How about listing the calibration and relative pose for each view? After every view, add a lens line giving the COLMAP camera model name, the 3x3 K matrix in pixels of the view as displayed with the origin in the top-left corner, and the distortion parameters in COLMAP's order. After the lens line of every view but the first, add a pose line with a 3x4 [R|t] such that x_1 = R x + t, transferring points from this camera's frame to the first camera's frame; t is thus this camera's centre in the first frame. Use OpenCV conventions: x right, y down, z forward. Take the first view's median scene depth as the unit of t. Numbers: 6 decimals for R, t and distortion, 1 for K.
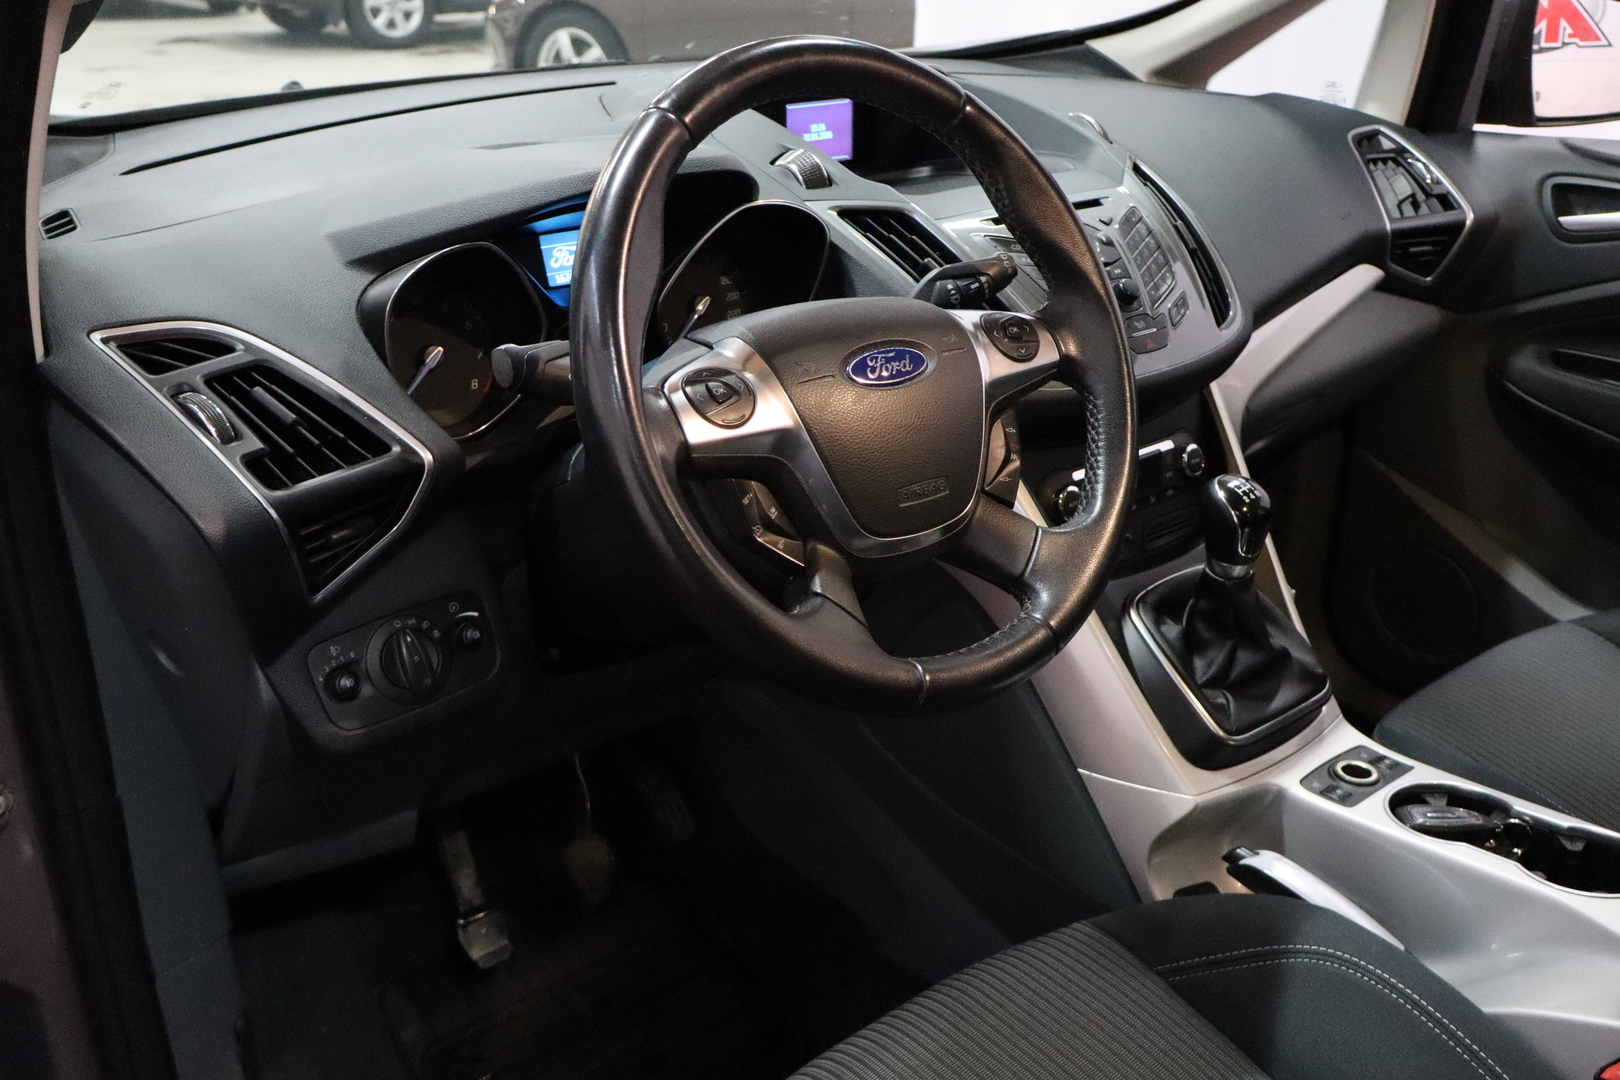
lens RADIAL K [[1587.4, 0, 810.4], [0, 1587.4, 539.4], [0, 0, 1]] dist [-0.020396, 0.000000]
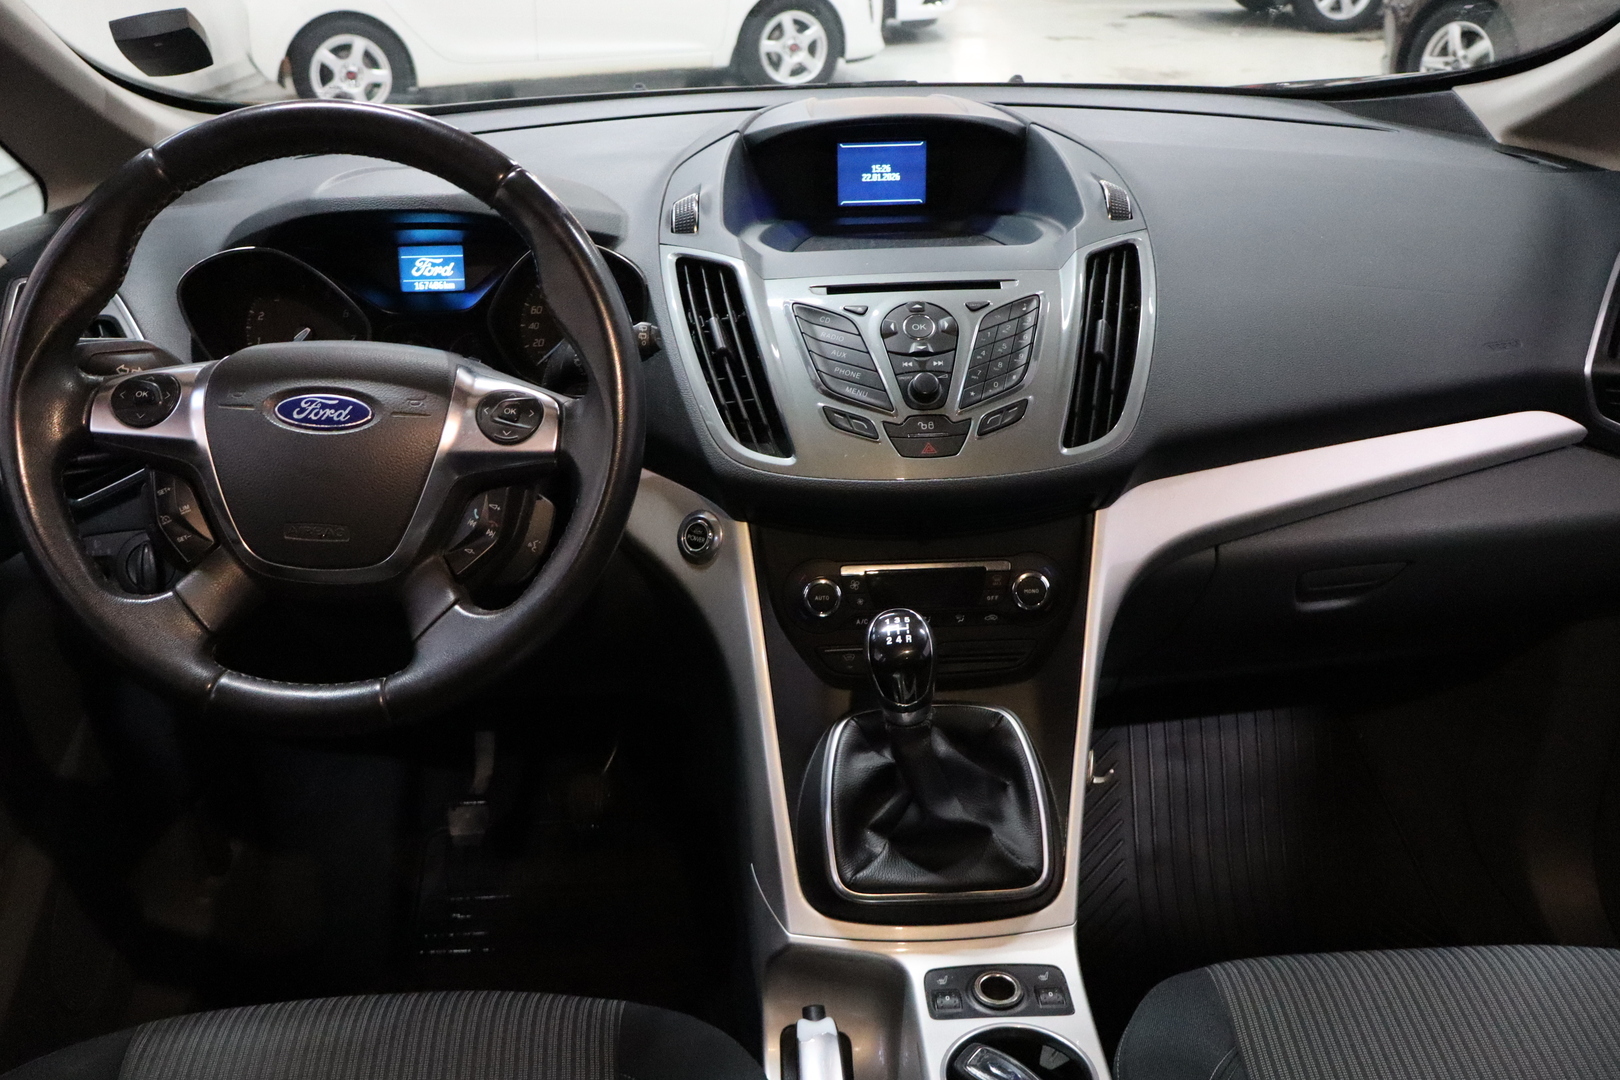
lens RADIAL K [[1461.0, 0, 810.1], [0, 1461.0, 540.0], [0, 0, 1]] dist [-0.011674, -0.007521]
pose [[0.770322, 0.244033, -0.589111, 0.593831], [-0.217297, 0.969035, 0.117275, -0.139697], [0.599488, 0.037673, 0.799496, 0.268518]]
